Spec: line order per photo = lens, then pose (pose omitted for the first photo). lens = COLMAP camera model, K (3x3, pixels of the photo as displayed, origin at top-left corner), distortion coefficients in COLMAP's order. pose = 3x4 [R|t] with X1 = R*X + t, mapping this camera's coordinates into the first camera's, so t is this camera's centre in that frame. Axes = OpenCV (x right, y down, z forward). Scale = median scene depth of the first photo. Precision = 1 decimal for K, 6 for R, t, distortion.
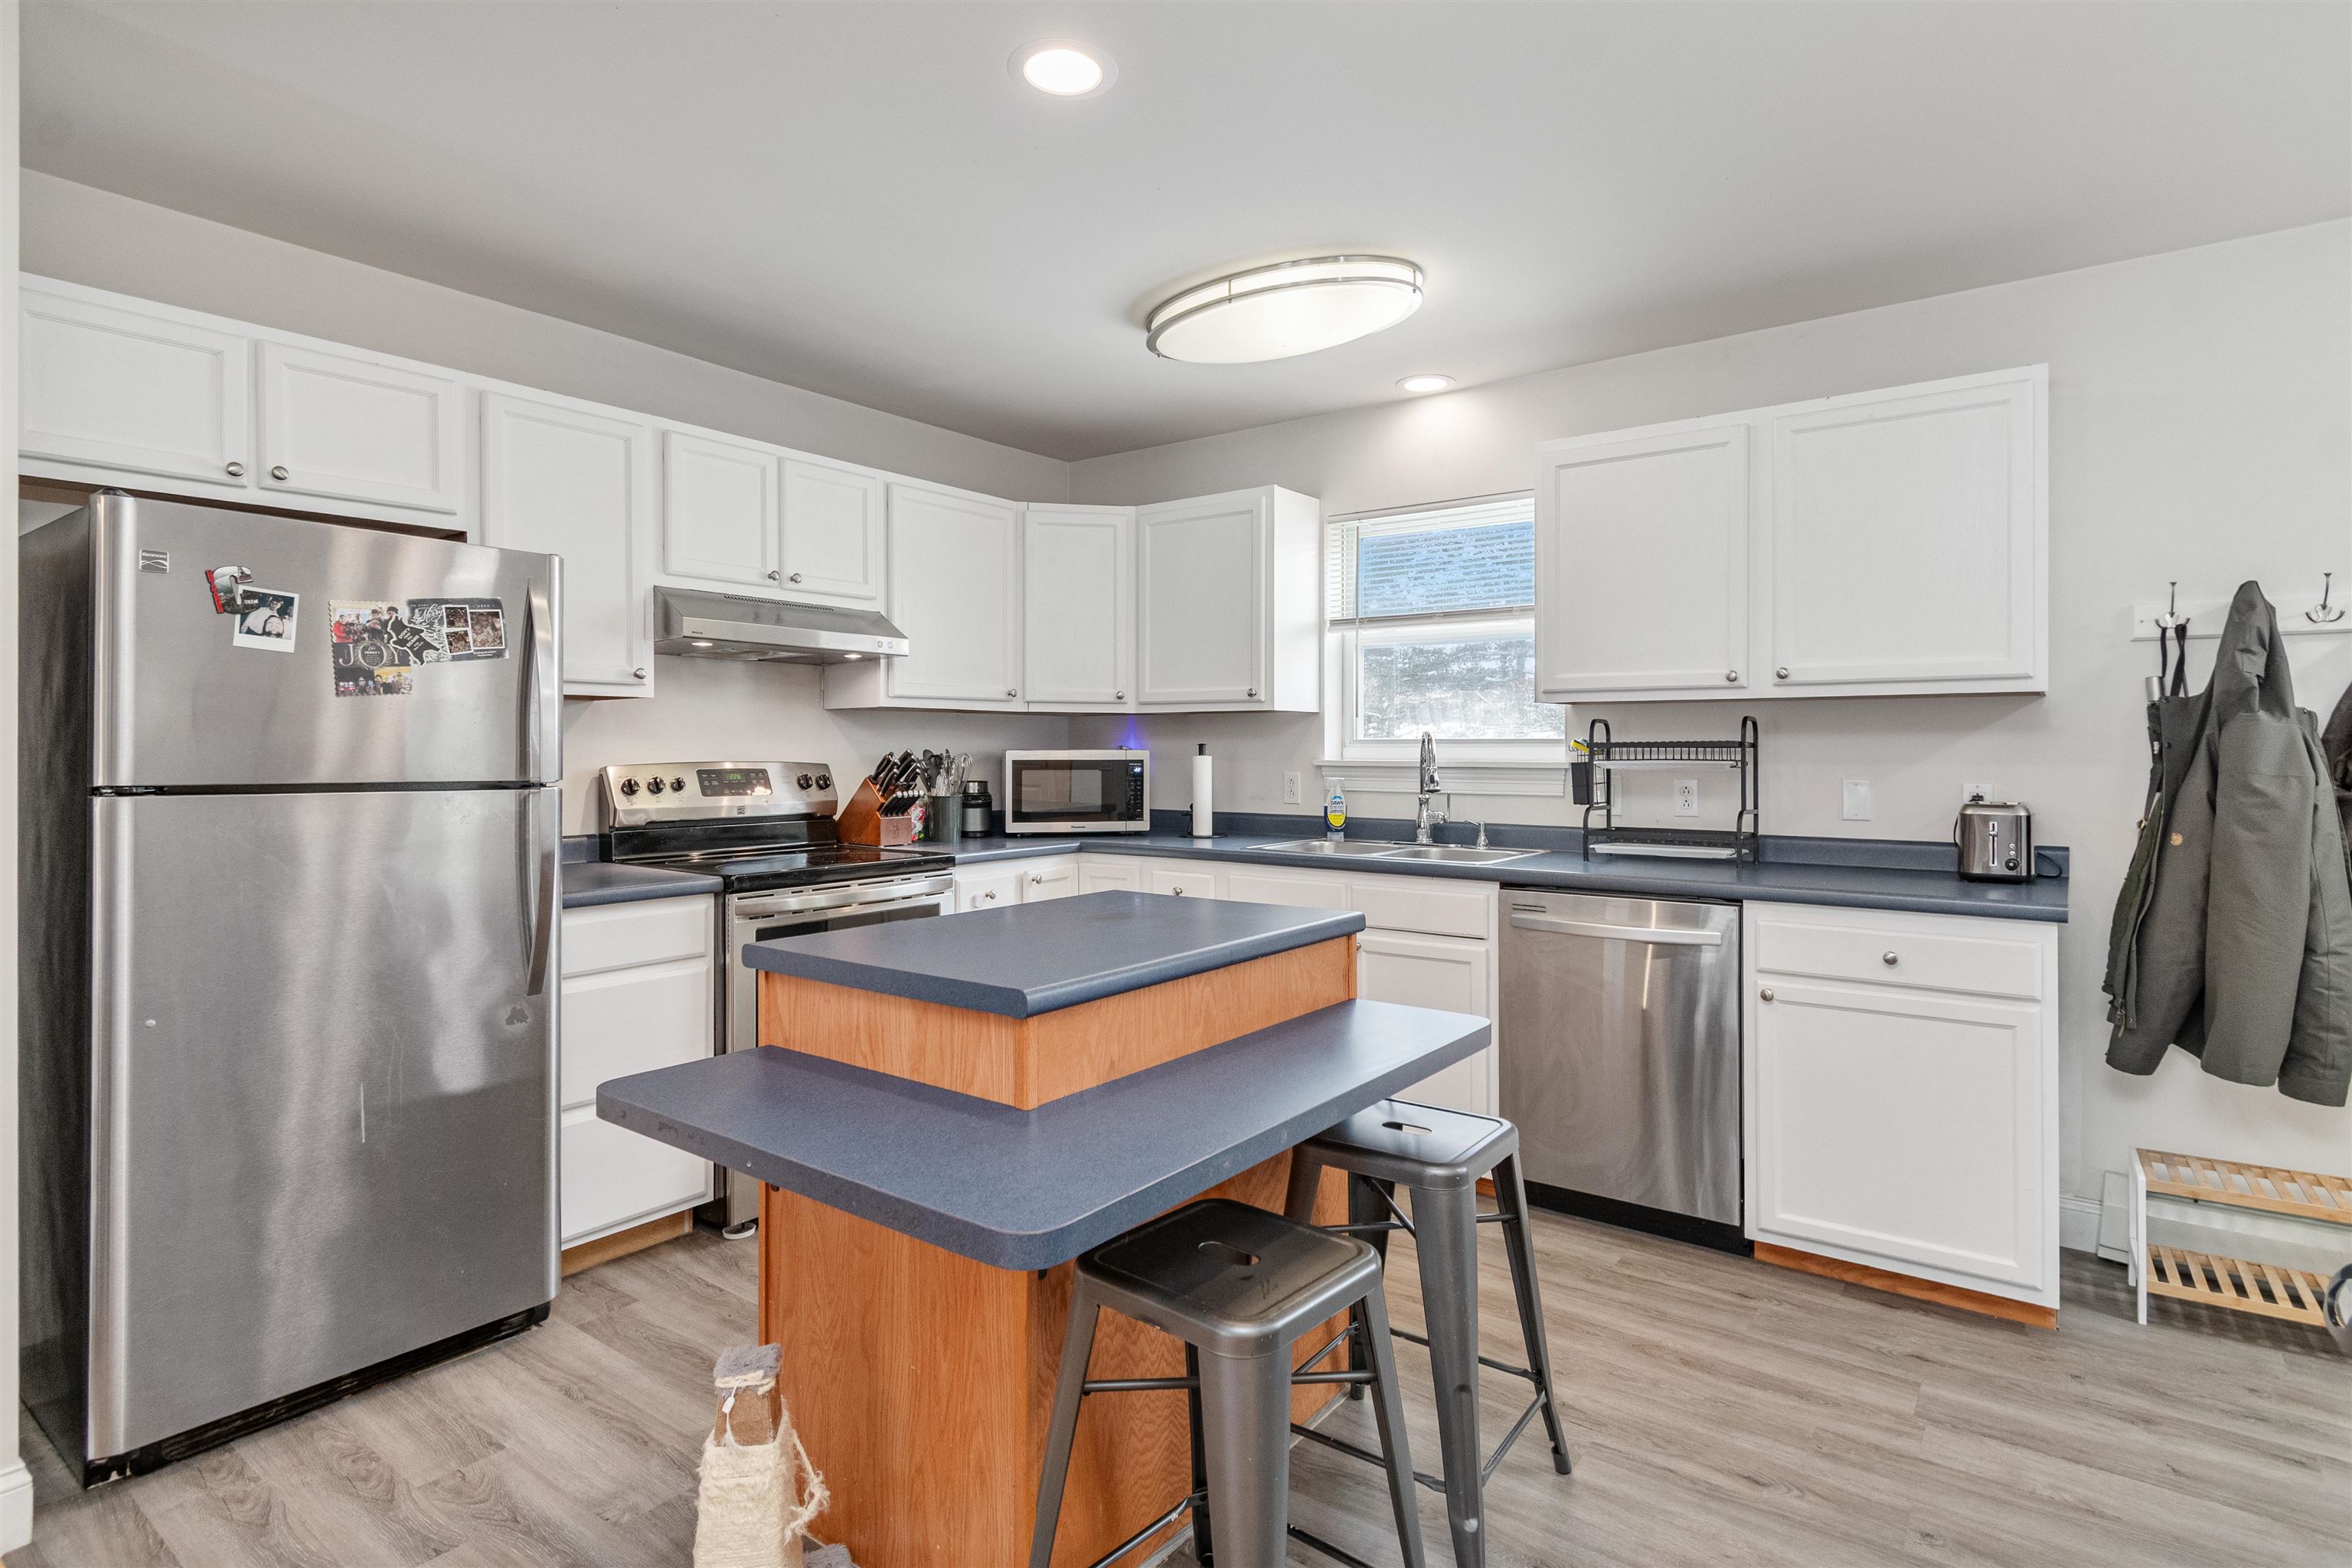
lens RADIAL K [[1184.3, 0, 1178.5], [0, 1184.3, 759.7], [0, 0, 1]] dist [-0.002335, 0.000083]
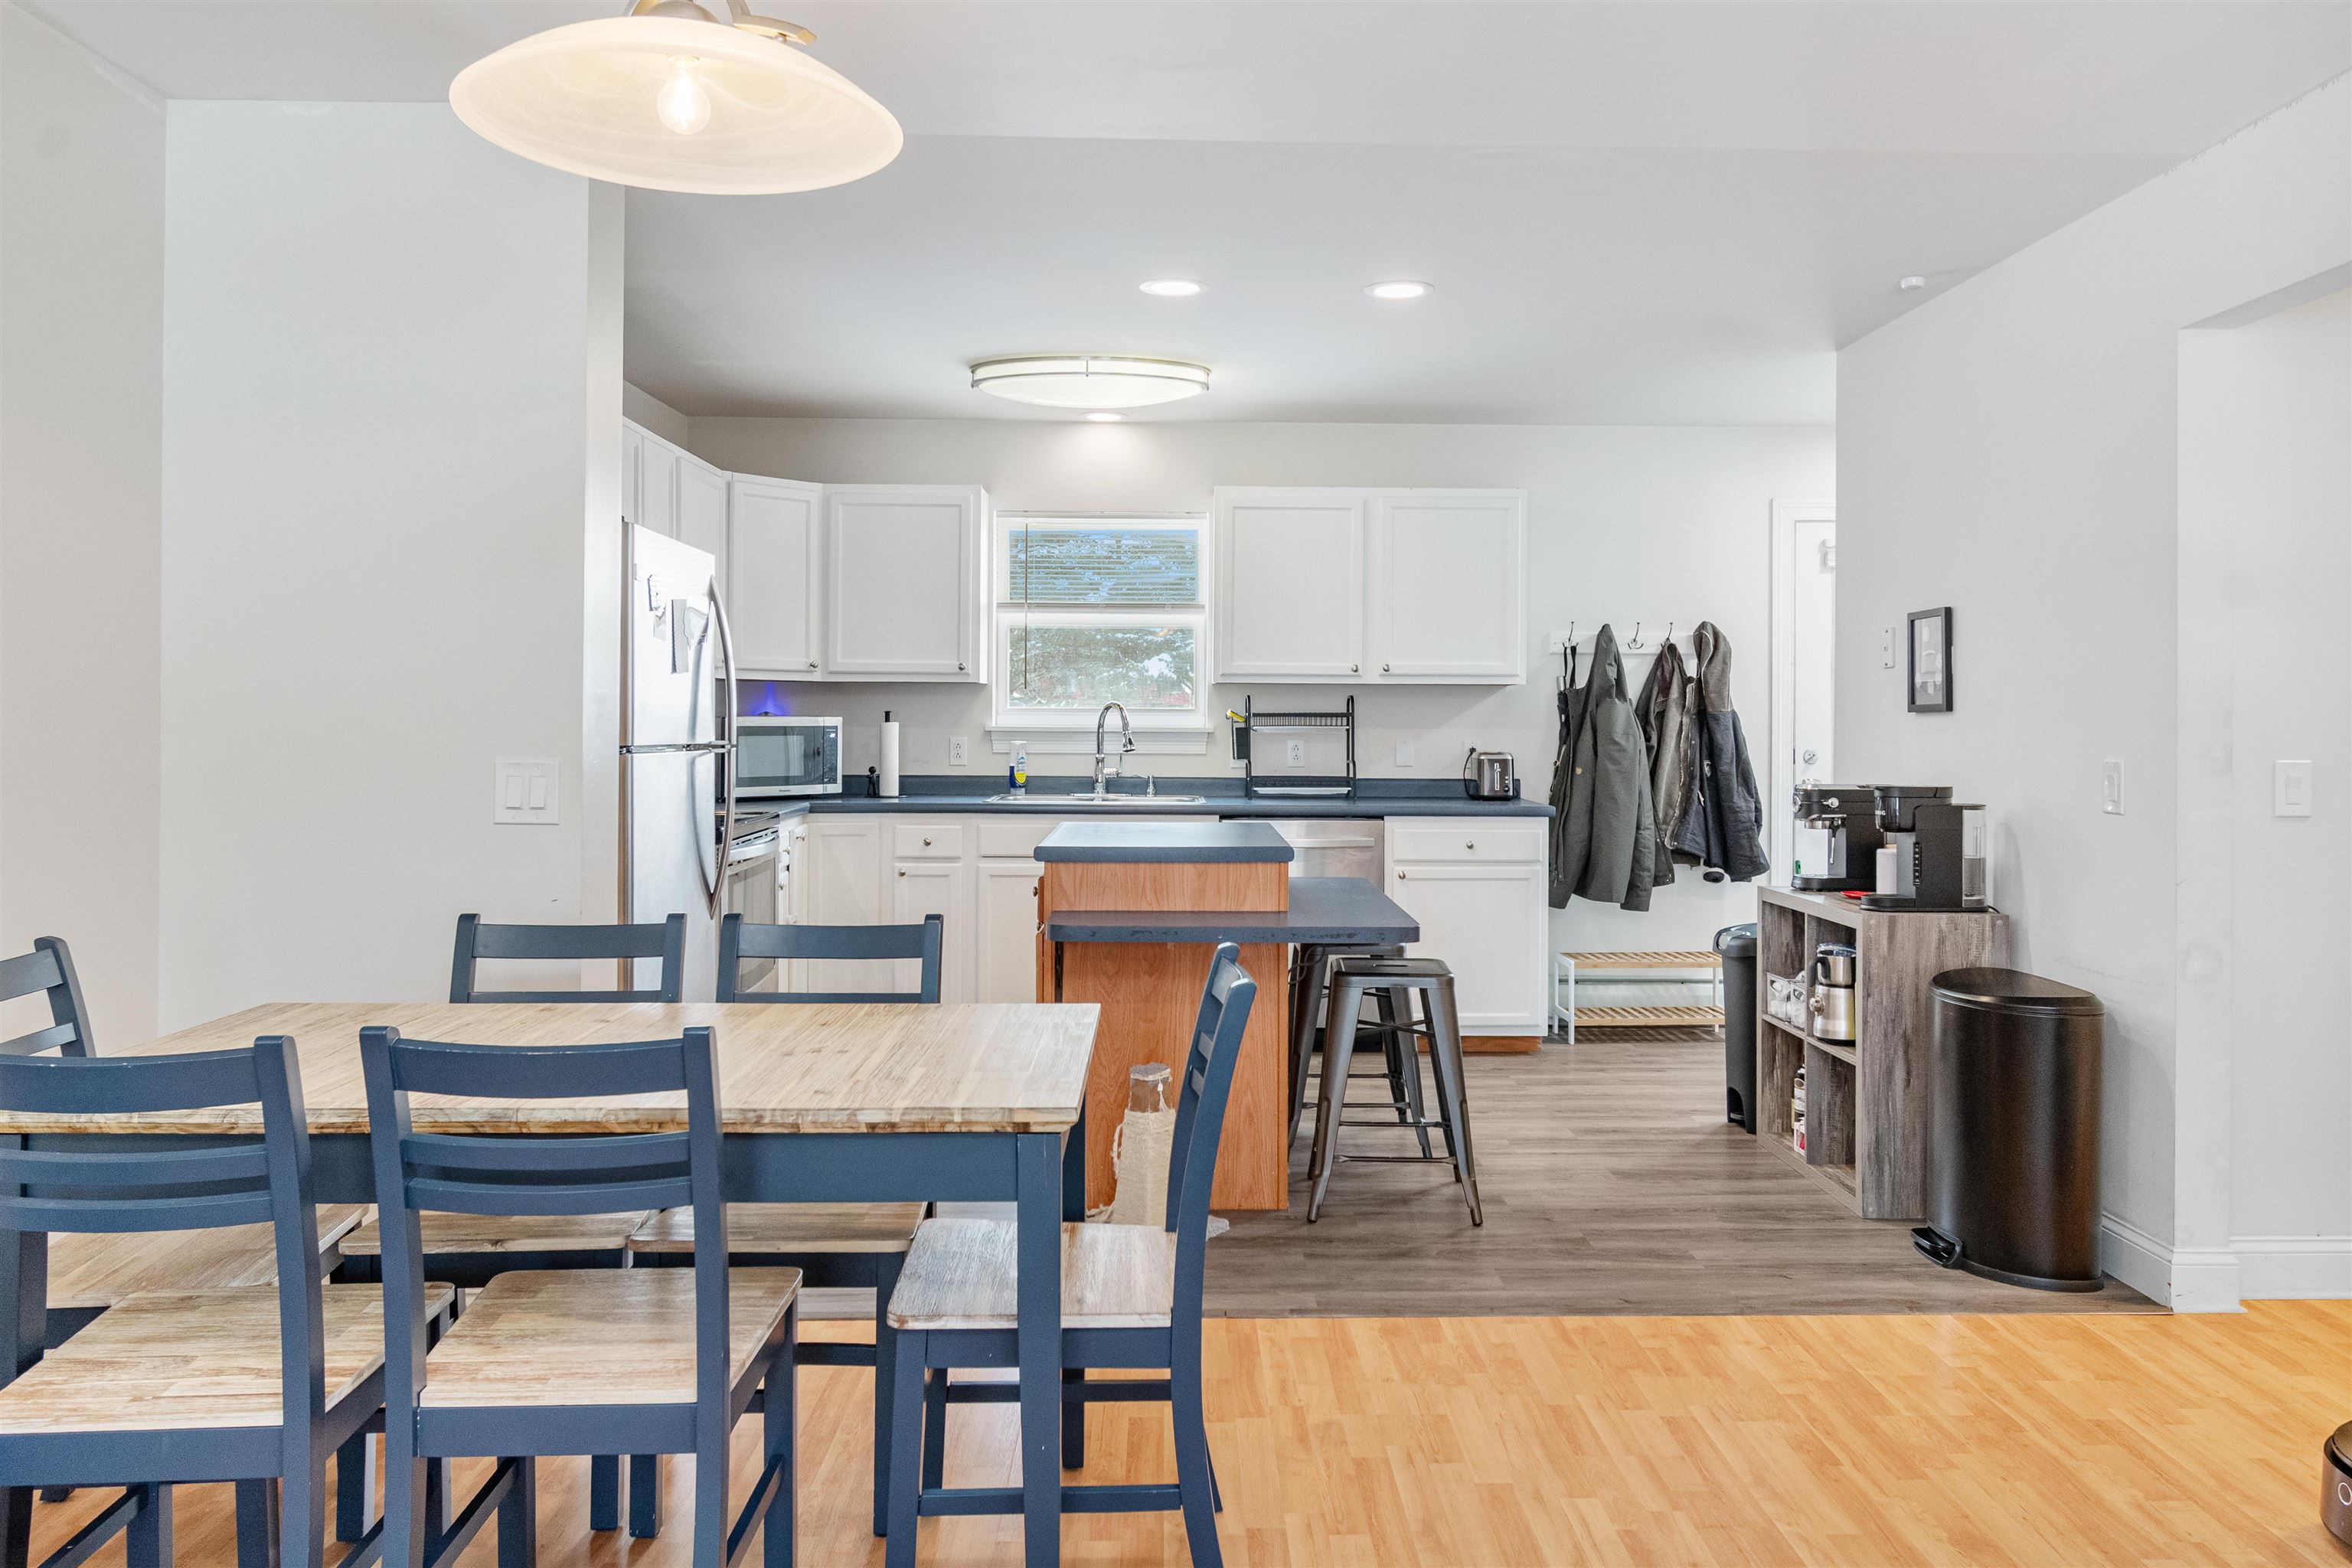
lens RADIAL K [[1675.1, 0, 1174.0], [0, 1675.1, 773.9], [0, 0, 1]] dist [0.000799, -0.000024]
pose [[0.796854, -0.018535, 0.603888, -0.911348], [0.001327, 0.999581, 0.028930, -0.000406], [-0.604171, -0.022252, 0.796544, -0.492485]]
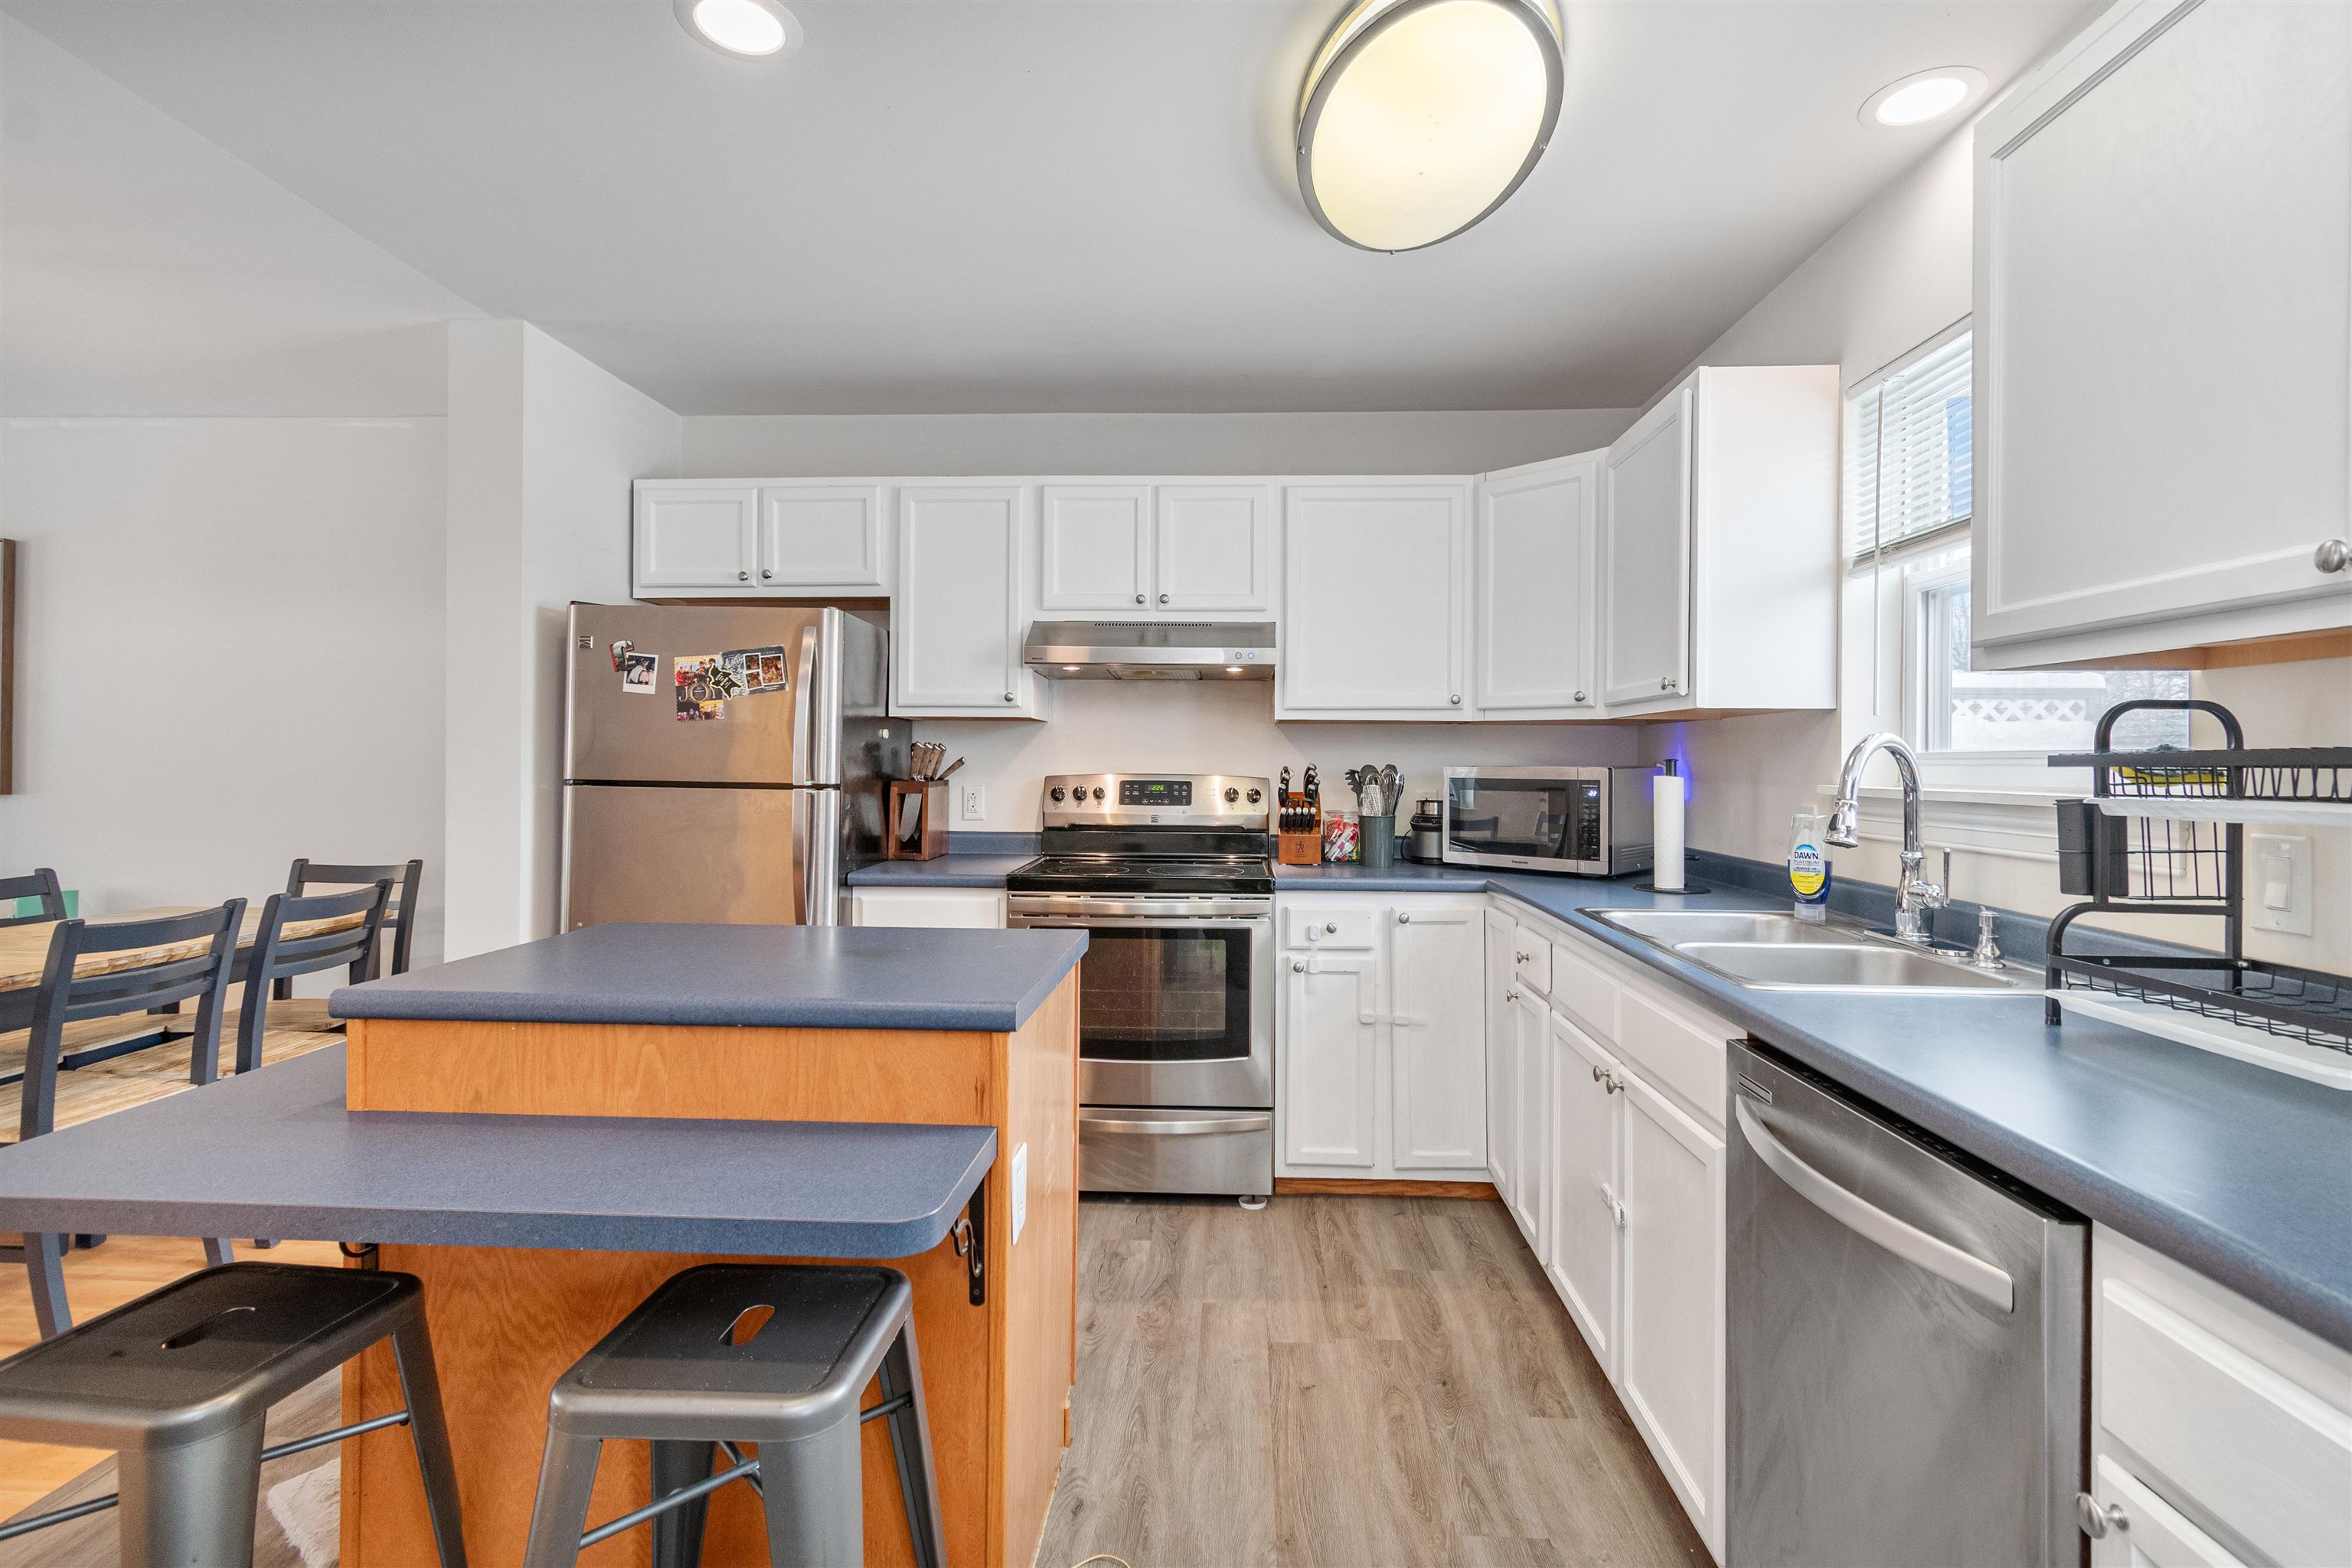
lens RADIAL K [[1066.4, 0, 1187.0], [0, 1066.4, 771.3], [0, 0, 1]] dist [-0.001589, 0.000488]
pose [[0.563952, 0.010914, -0.825736, 0.502203], [-0.016026, 0.999869, 0.002270, -0.003898], [0.825652, 0.011953, 0.564053, 0.525093]]
